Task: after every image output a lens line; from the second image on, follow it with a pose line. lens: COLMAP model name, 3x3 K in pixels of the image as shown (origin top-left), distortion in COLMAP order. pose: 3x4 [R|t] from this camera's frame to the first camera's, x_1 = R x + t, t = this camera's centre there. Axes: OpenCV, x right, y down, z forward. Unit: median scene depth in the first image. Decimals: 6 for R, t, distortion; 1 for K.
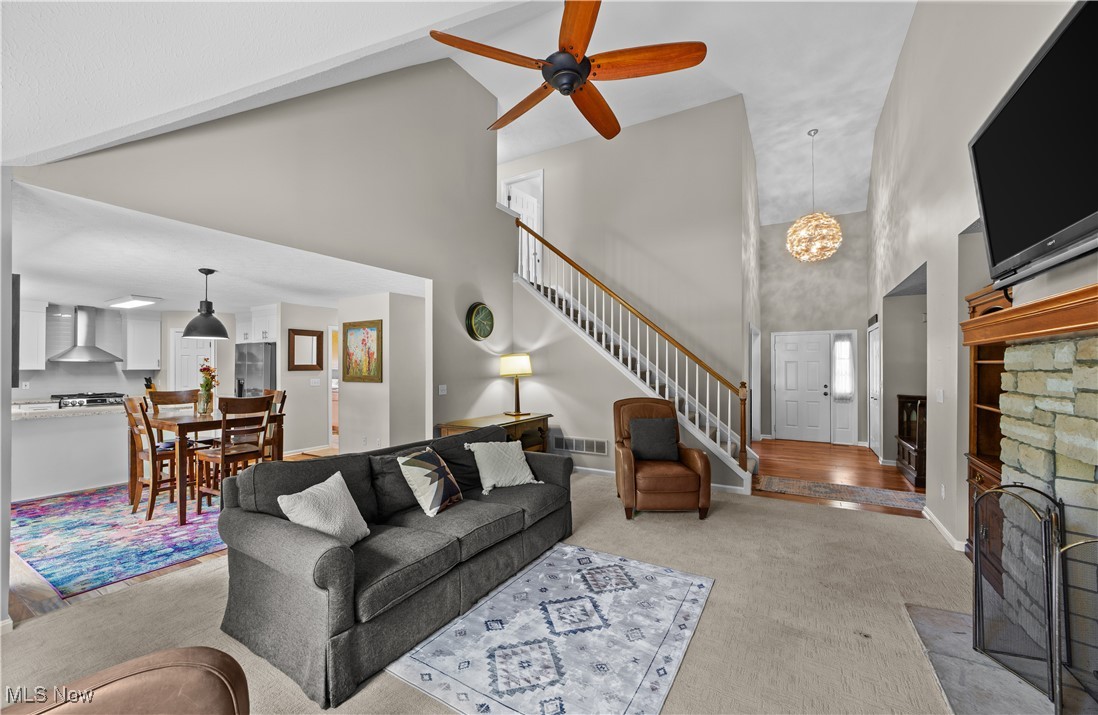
lens RADIAL K [[425.0, 0, 552.8], [0, 425.0, 365.0], [0, 0, 1]] dist [-0.003874, 0.000097]
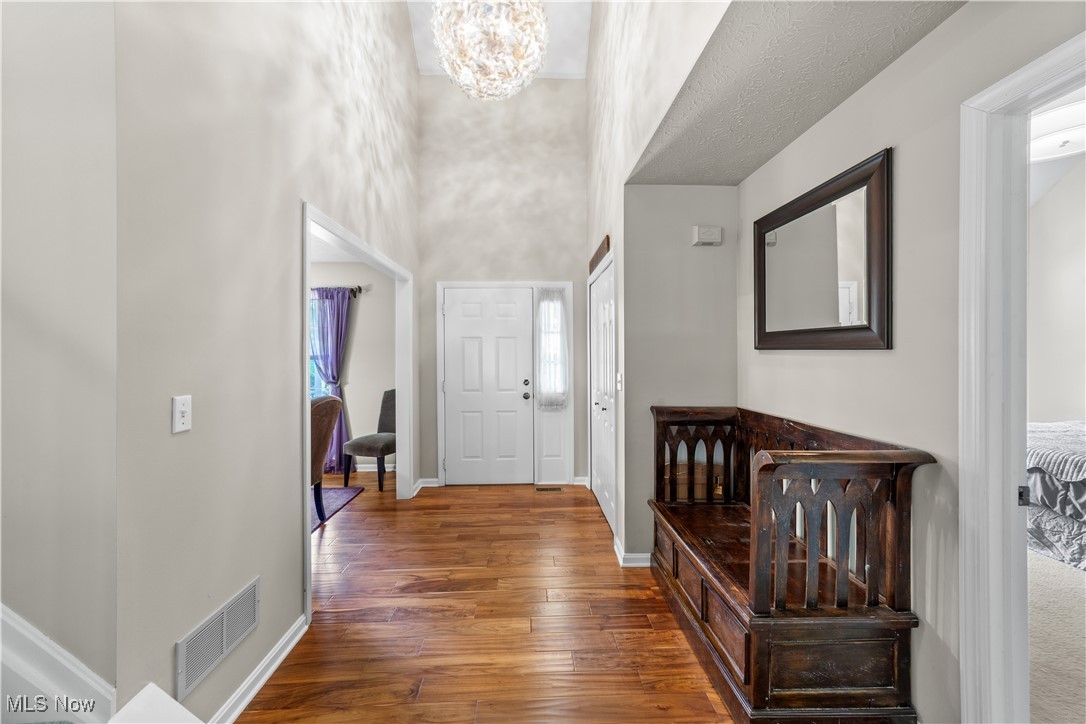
lens RADIAL K [[419.8, 0, 541.3], [0, 419.8, 355.8], [0, 0, 1]] dist [-0.002868, 0.000242]
pose [[0.845715, -0.008030, 0.533574, 0.374965], [0.003324, 0.999947, 0.009779, 0.010814], [-0.533624, -0.006496, 0.845697, 0.537262]]
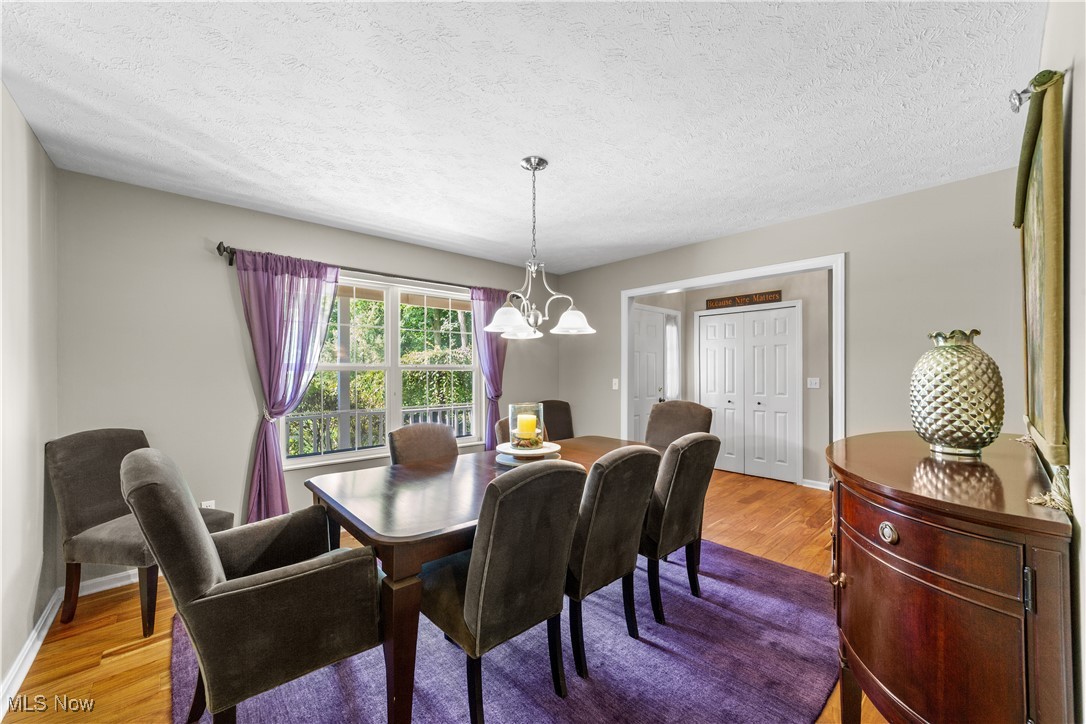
lens RADIAL K [[419.8, 0, 543.8], [0, 419.8, 364.2], [0, 0, 1]] dist [-0.002868, 0.000242]
pose [[0.303465, 0.006590, 0.952820, -0.066667], [-0.005699, 0.999971, -0.005101, 0.016046], [-0.952826, -0.003883, 0.303494, 0.996300]]
